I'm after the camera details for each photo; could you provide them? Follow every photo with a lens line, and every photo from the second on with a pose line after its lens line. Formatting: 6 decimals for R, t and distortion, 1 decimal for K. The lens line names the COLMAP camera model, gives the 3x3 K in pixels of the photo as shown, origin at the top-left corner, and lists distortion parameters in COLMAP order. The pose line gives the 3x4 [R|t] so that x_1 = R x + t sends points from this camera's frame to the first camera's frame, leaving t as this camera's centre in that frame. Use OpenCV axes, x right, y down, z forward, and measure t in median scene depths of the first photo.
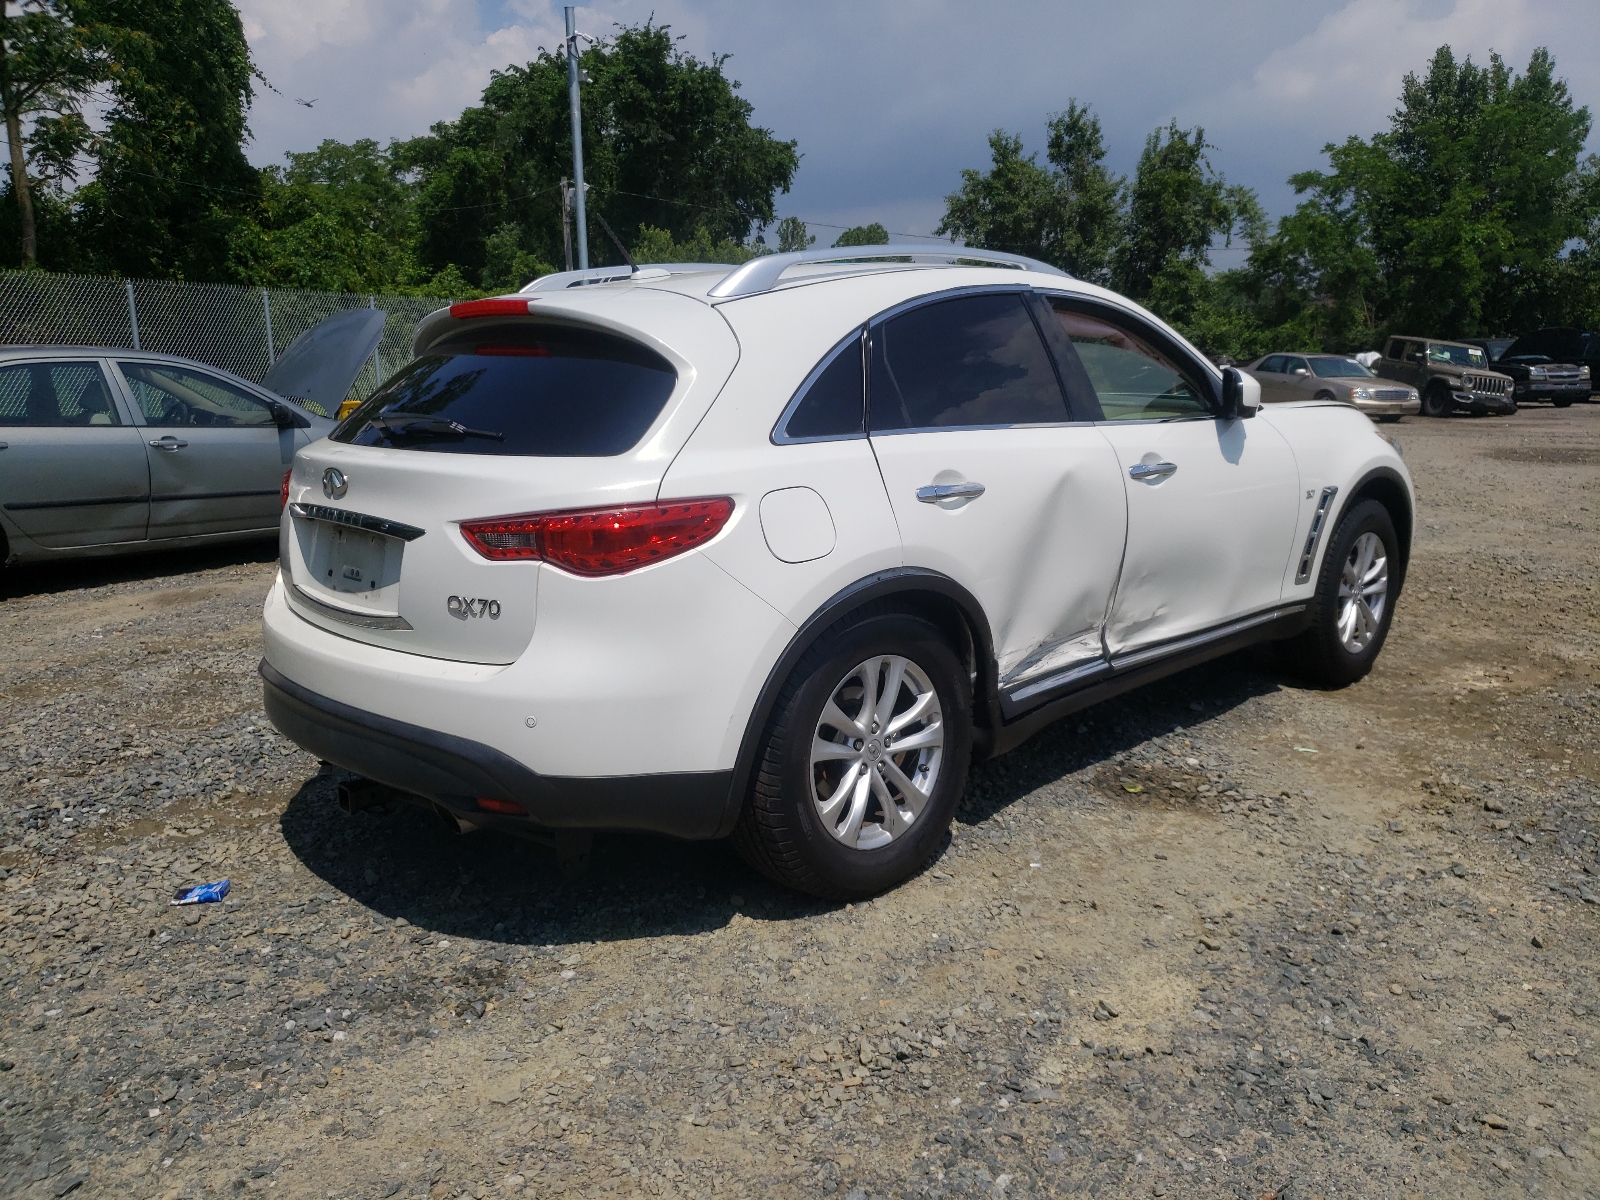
lens RADIAL K [[1274.9, 0, 856.2], [0, 1274.9, 666.1], [0, 0, 1]] dist [-0.031278, 0.073627]
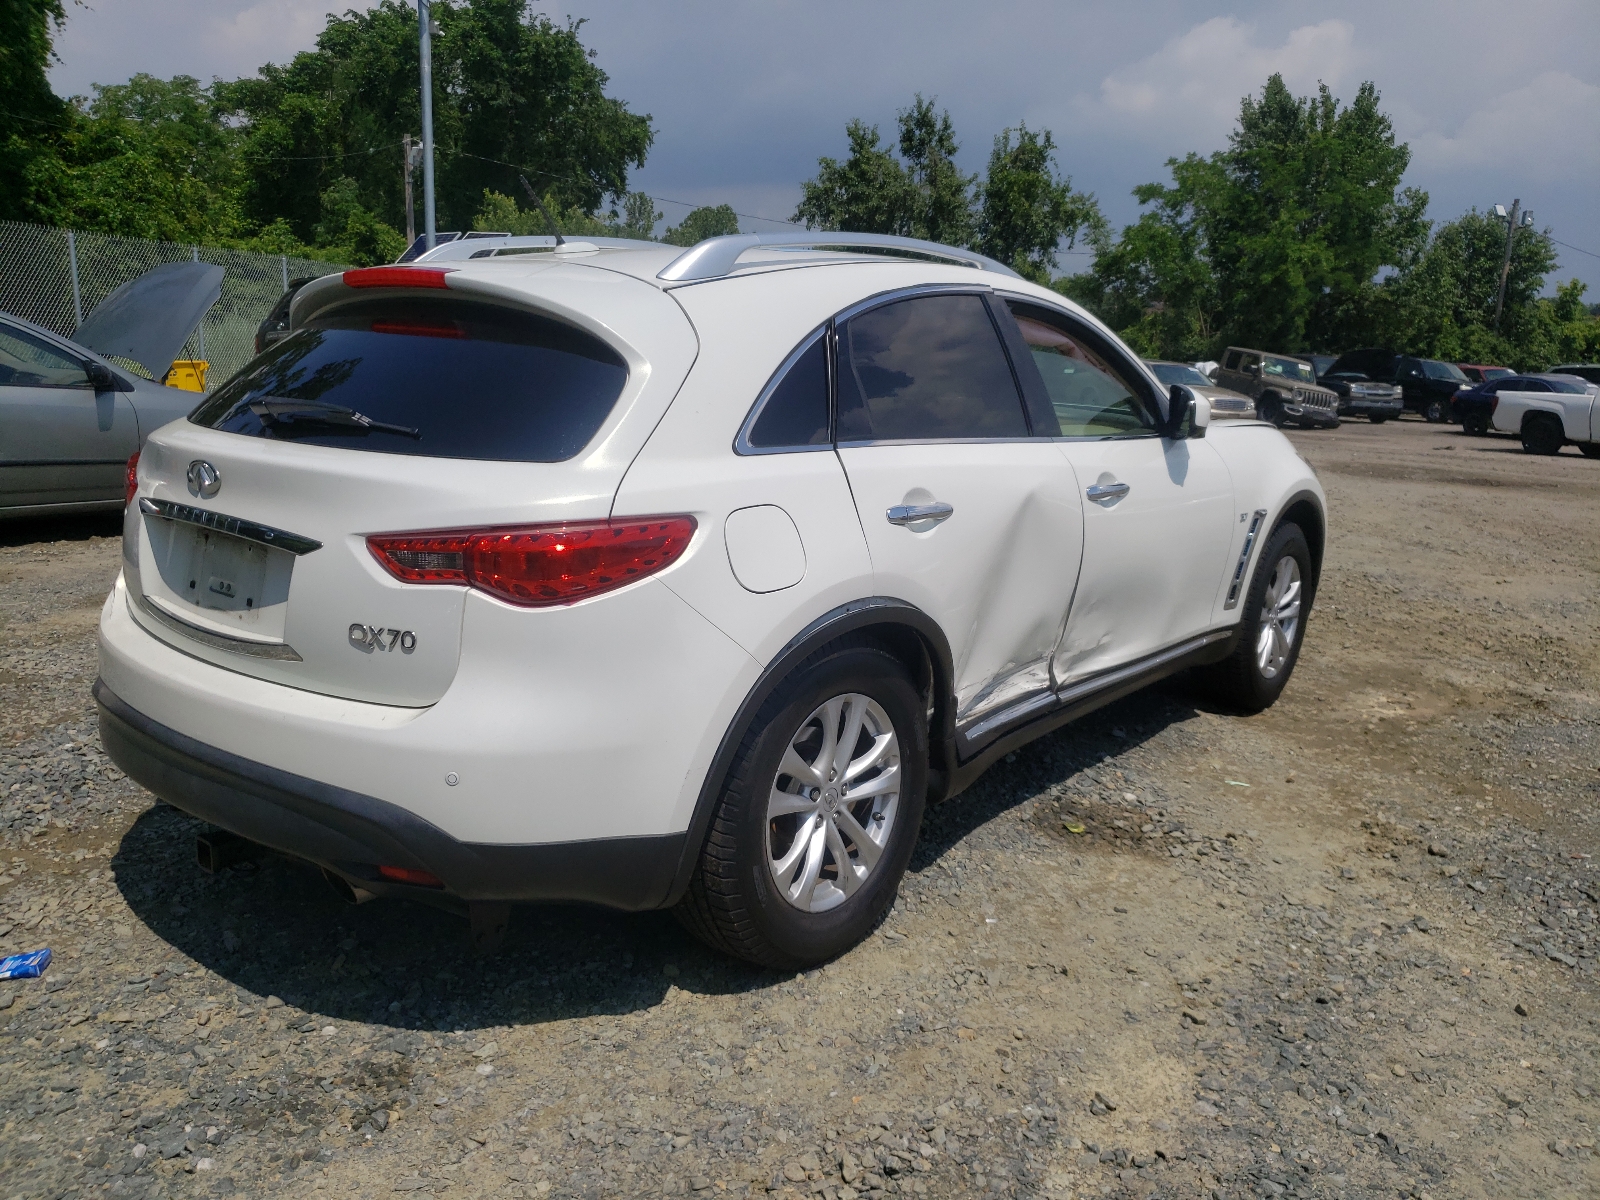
lens RADIAL K [[1274.9, 0, 856.2], [0, 1274.9, 666.1], [0, 0, 1]] dist [-0.031278, 0.073627]
pose [[0.991952, 0.022035, 0.124684, -0.068801], [-0.023301, 0.999691, 0.008704, -0.030413], [-0.124454, -0.011539, 0.992158, 0.095984]]
